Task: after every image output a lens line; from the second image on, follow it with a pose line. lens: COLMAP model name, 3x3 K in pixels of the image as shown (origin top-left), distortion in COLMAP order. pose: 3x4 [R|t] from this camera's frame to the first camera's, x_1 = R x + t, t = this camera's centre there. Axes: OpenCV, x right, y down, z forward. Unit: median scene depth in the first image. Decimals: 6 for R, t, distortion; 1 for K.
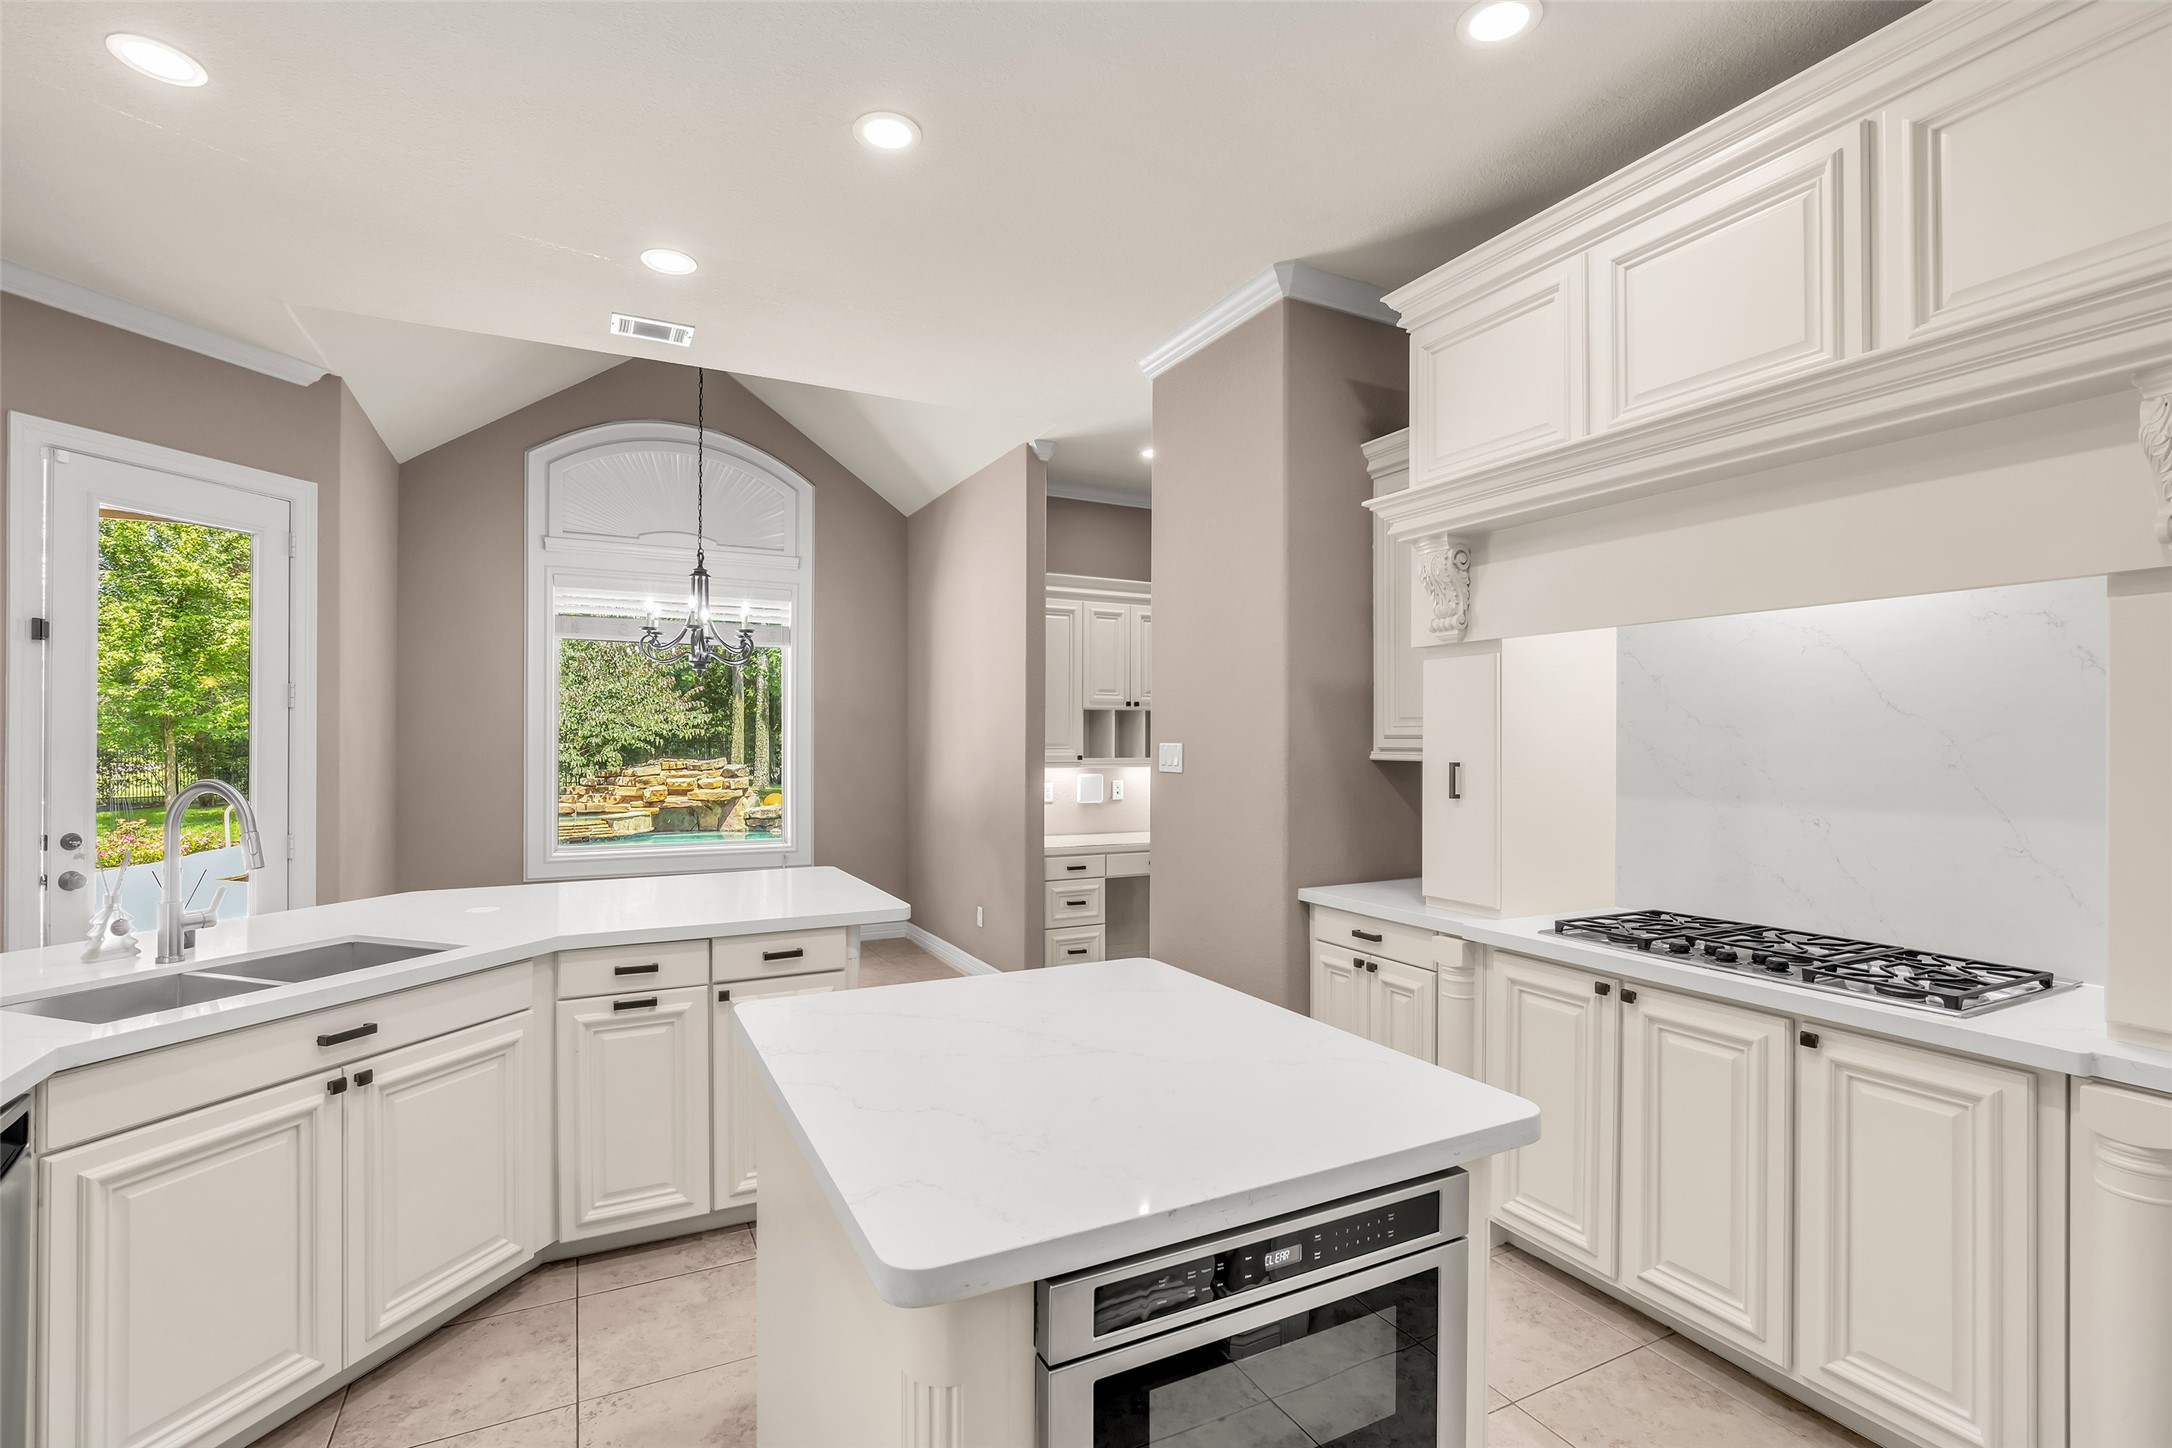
lens RADIAL K [[996.2, 0, 1080.4], [0, 996.2, 730.8], [0, 0, 1]] dist [-0.014649, 0.000684]
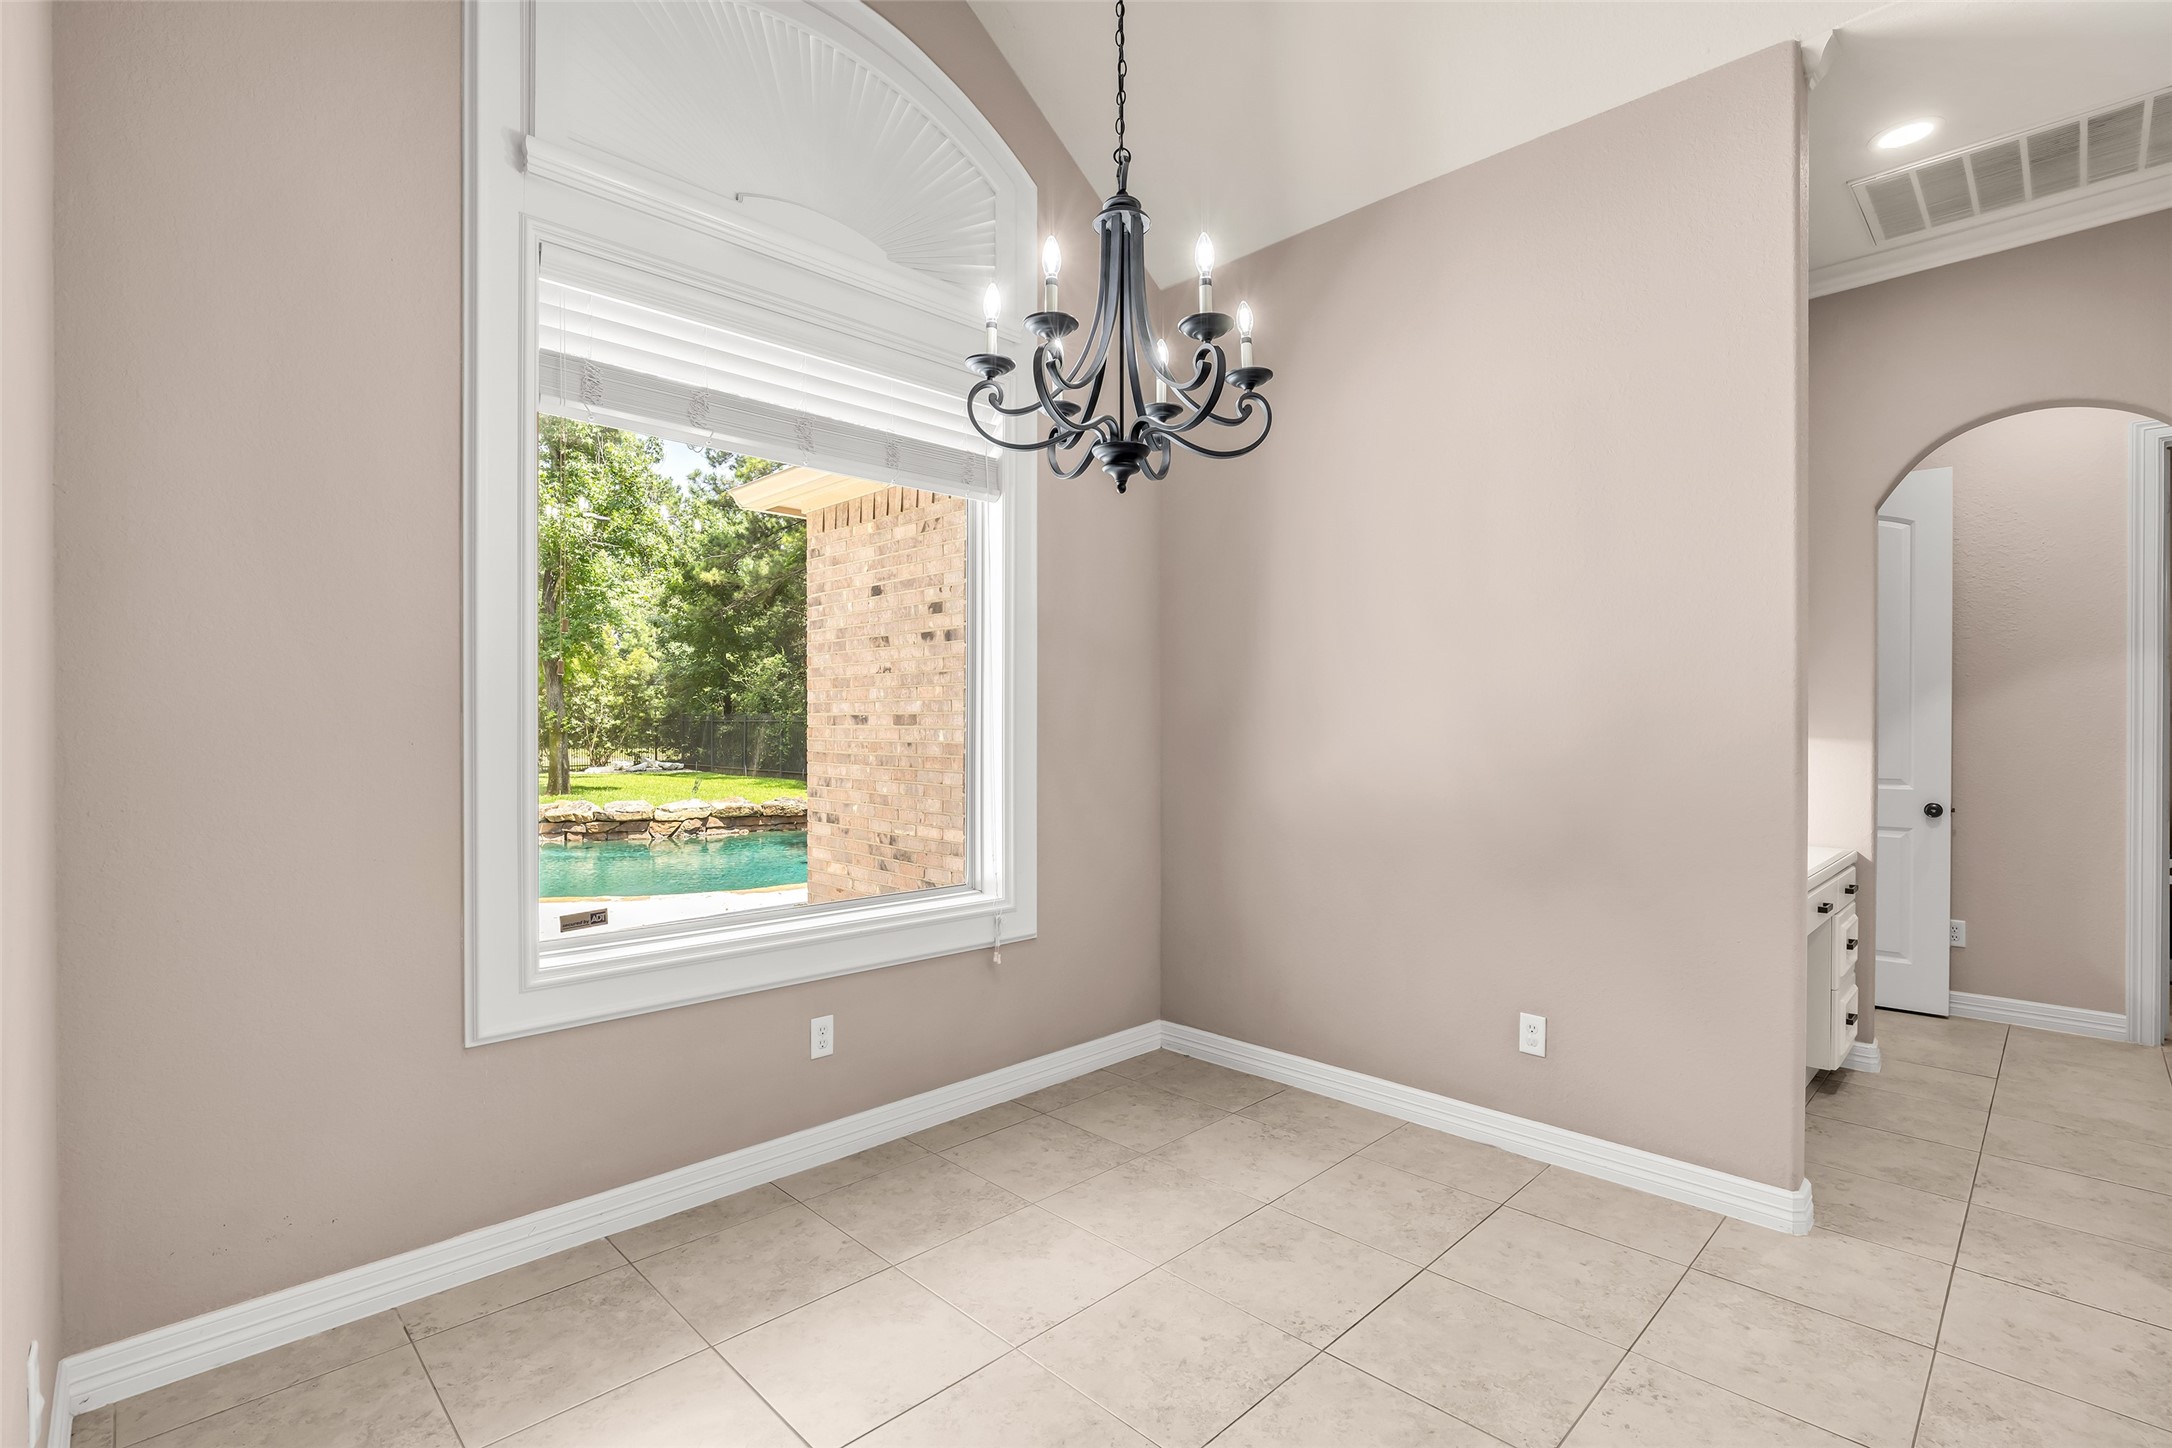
lens RADIAL K [[996.2, 0, 1080.4], [0, 996.2, 730.8], [0, 0, 1]] dist [-0.014649, 0.000684]
pose [[0.954012, -0.001817, 0.299763, -0.409144], [-0.003169, 0.999865, 0.016146, 0.023139], [-0.299751, -0.016353, 0.953877, 0.517846]]
